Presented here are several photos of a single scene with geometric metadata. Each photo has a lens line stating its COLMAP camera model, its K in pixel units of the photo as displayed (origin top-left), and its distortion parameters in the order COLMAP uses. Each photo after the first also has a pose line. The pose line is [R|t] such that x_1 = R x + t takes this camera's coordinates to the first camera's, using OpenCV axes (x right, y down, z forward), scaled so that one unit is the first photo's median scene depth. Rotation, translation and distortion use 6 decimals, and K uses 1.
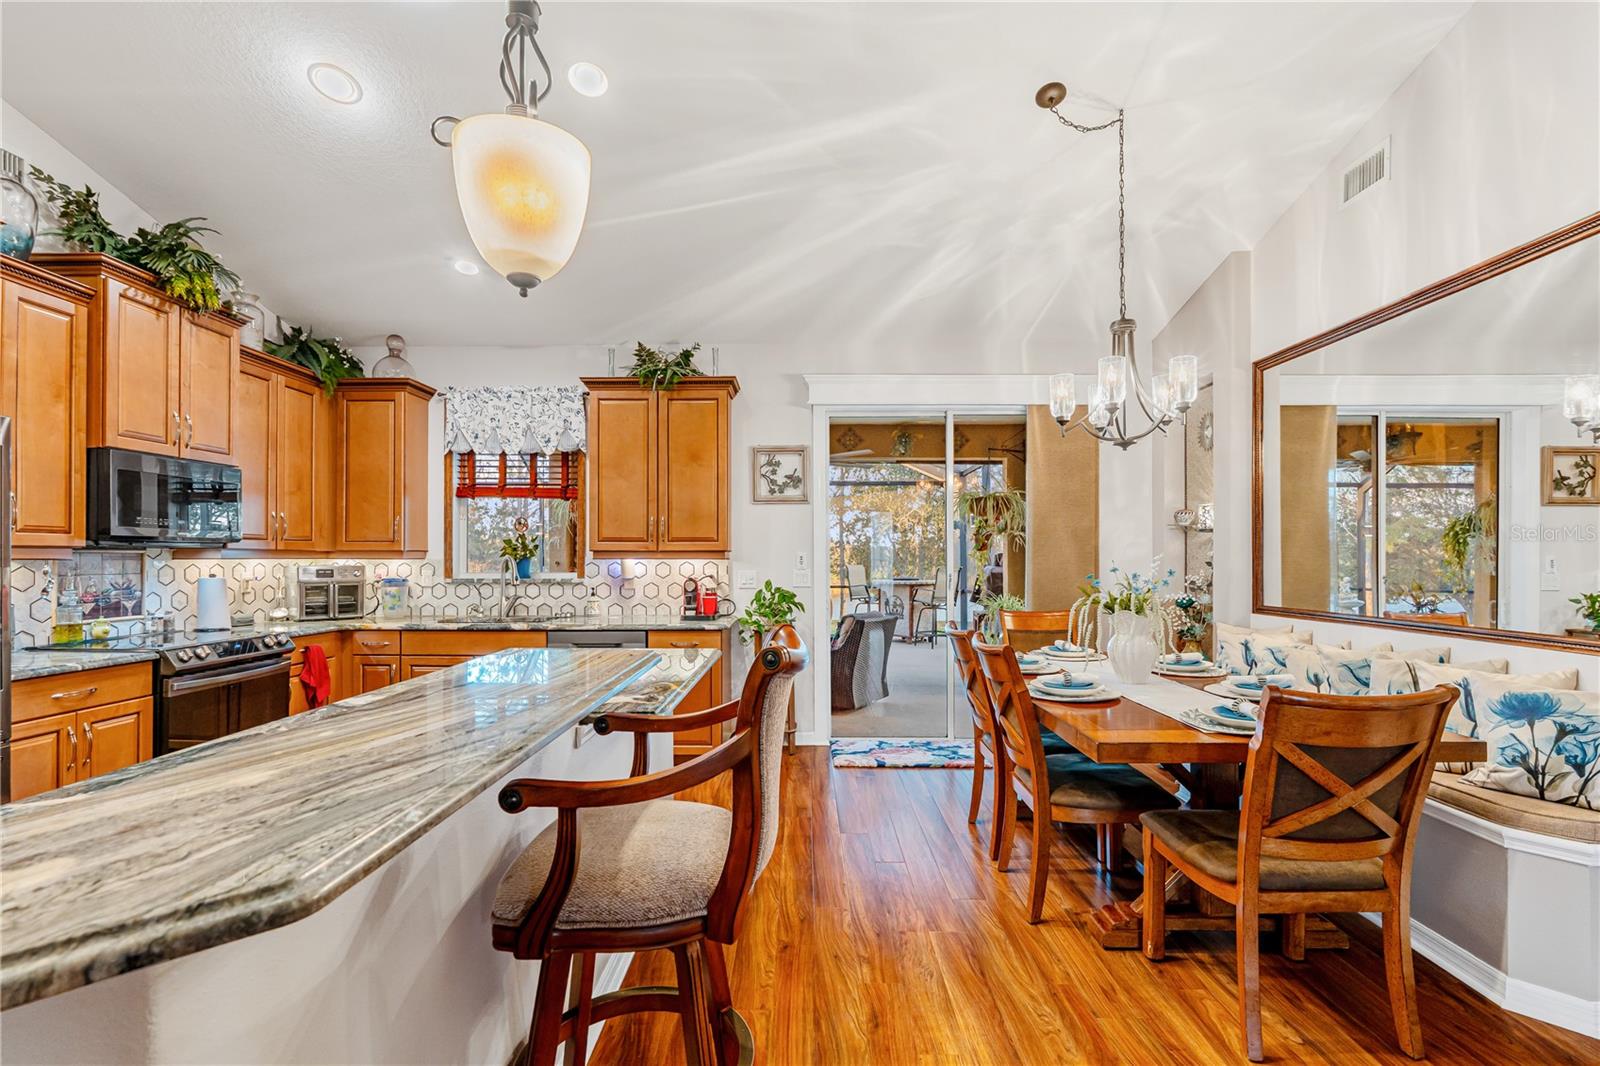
lens RADIAL K [[714.1, 0, 793.1], [0, 714.1, 556.9], [0, 0, 1]] dist [-0.013160, 0.000822]
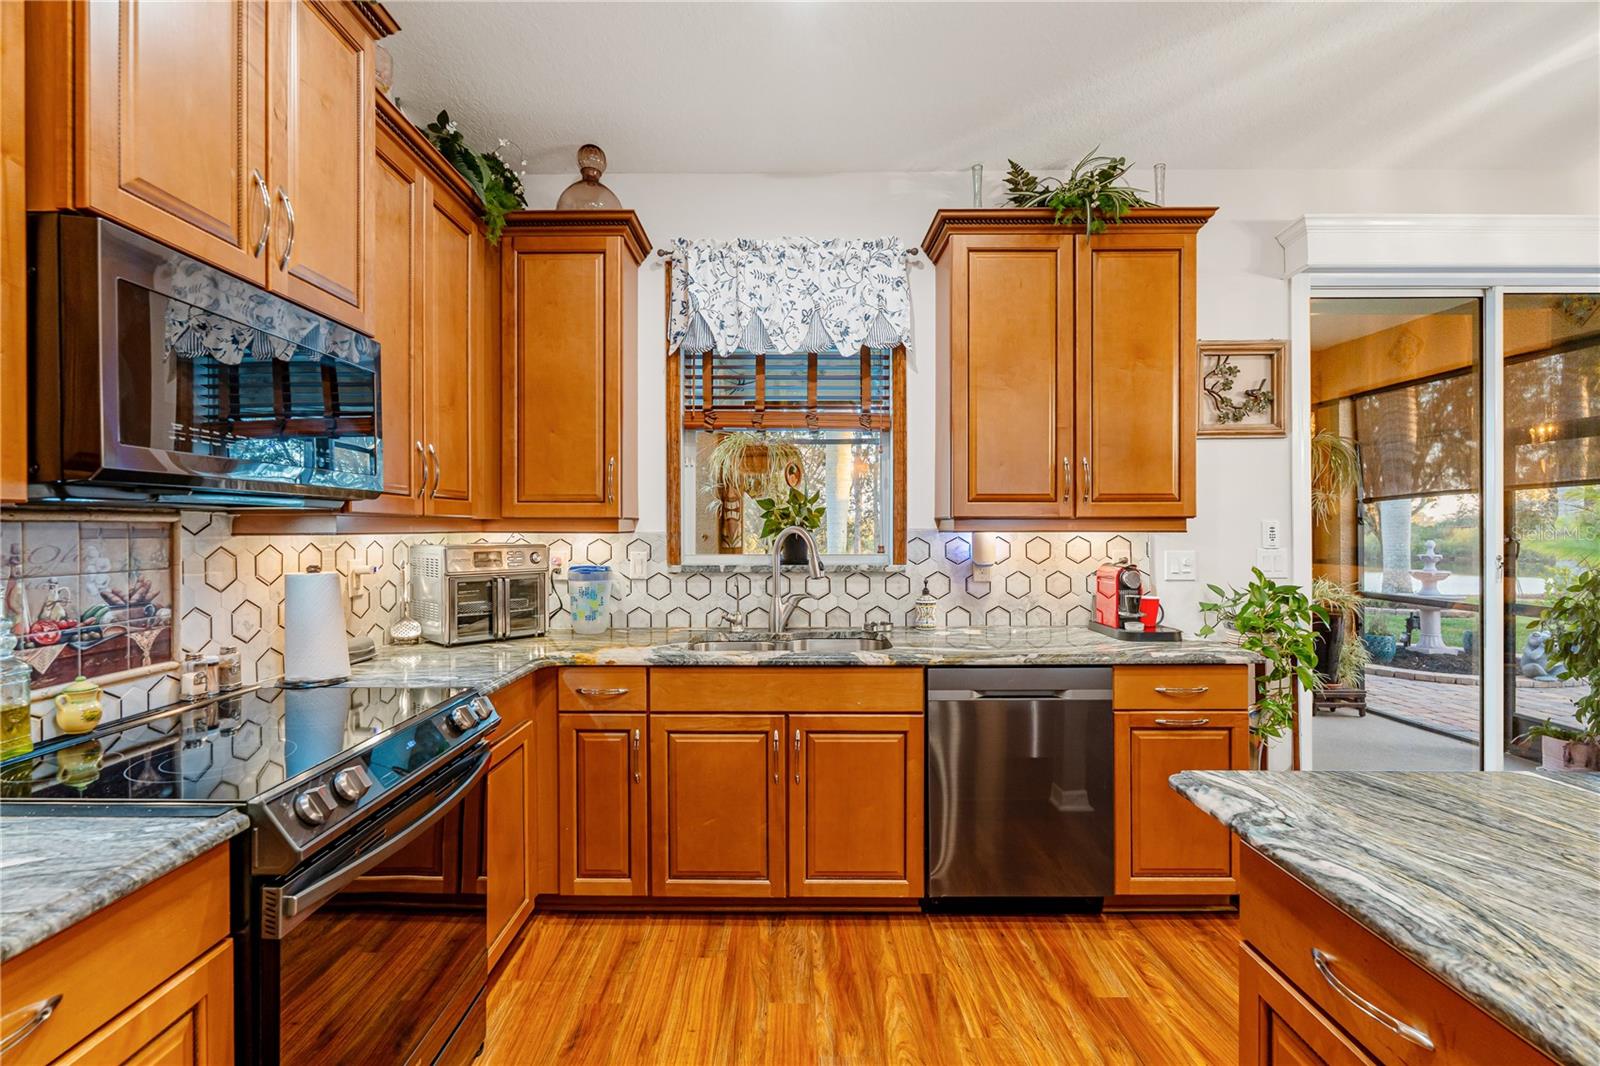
lens RADIAL K [[714.1, 0, 789.0], [0, 714.1, 535.9], [0, 0, 1]] dist [-0.013160, 0.000822]
pose [[0.999988, -0.001998, 0.004371, -0.417654], [0.001945, 0.999925, 0.012131, -0.001092], [-0.004395, -0.012122, 0.999917, 0.431863]]
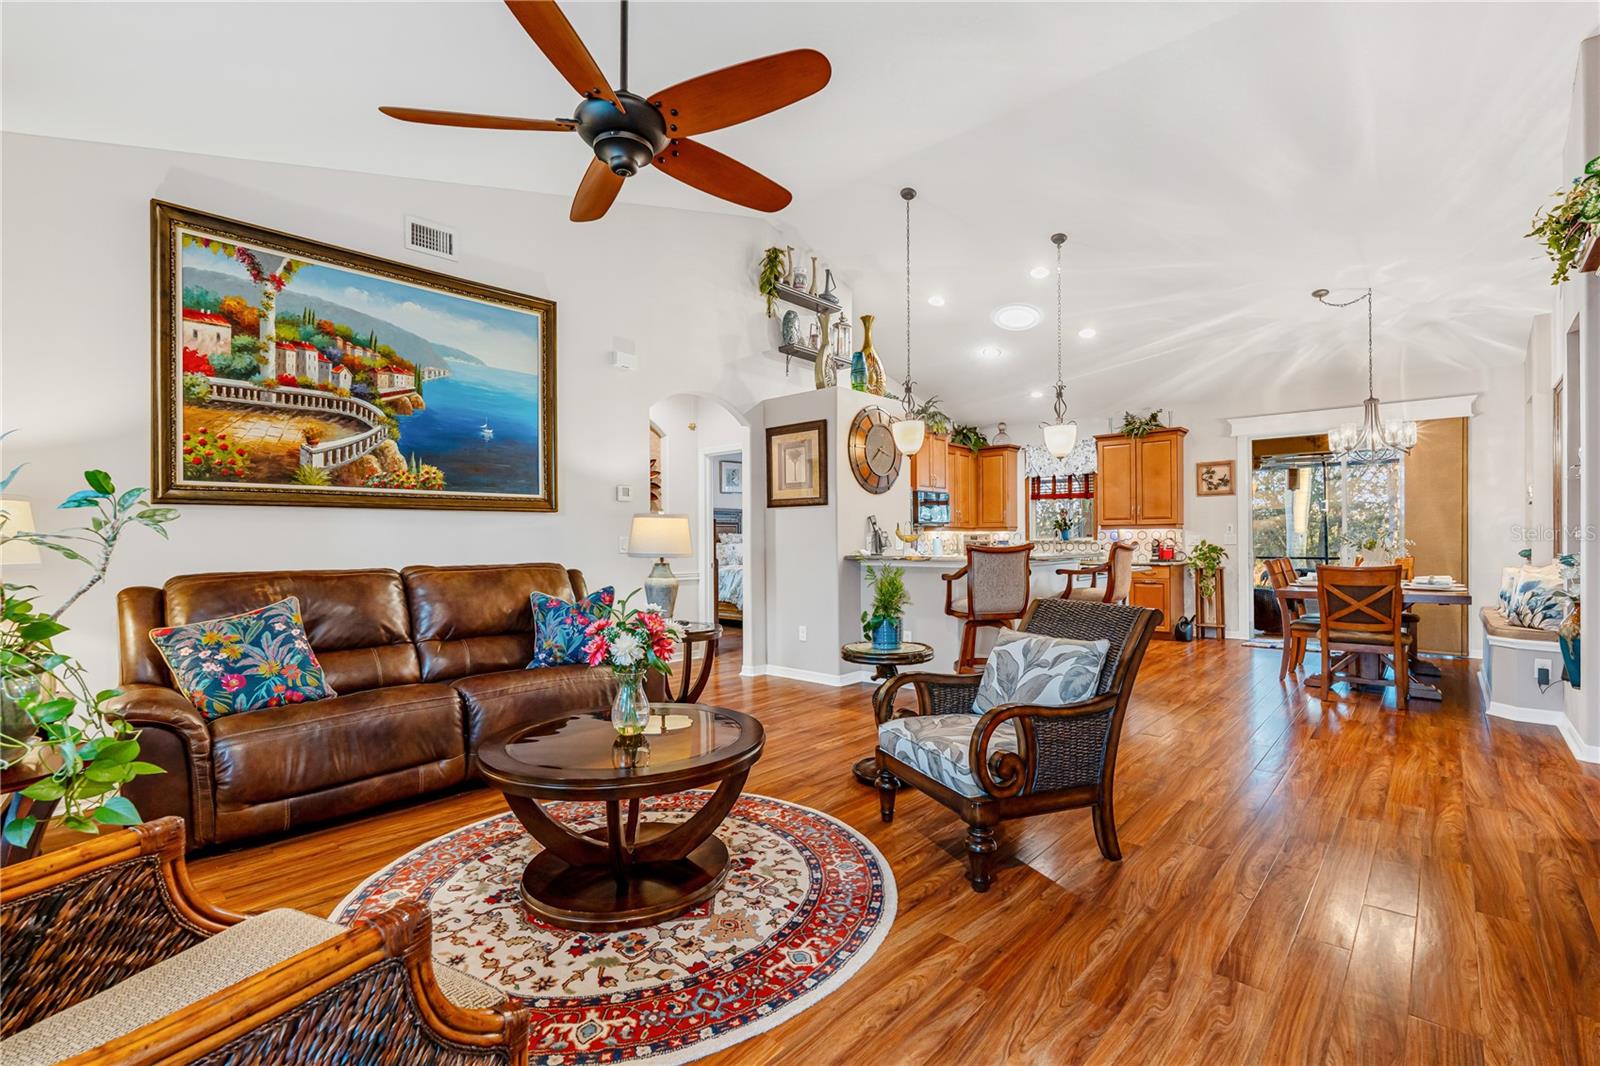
lens RADIAL K [[714.1, 0, 791.5], [0, 714.1, 542.3], [0, 0, 1]] dist [-0.013160, 0.000822]
pose [[0.740394, -0.003417, -0.672164, 0.394455], [0.005920, 0.999981, 0.001437, 0.030068], [0.672147, -0.005043, 0.740401, -0.987262]]
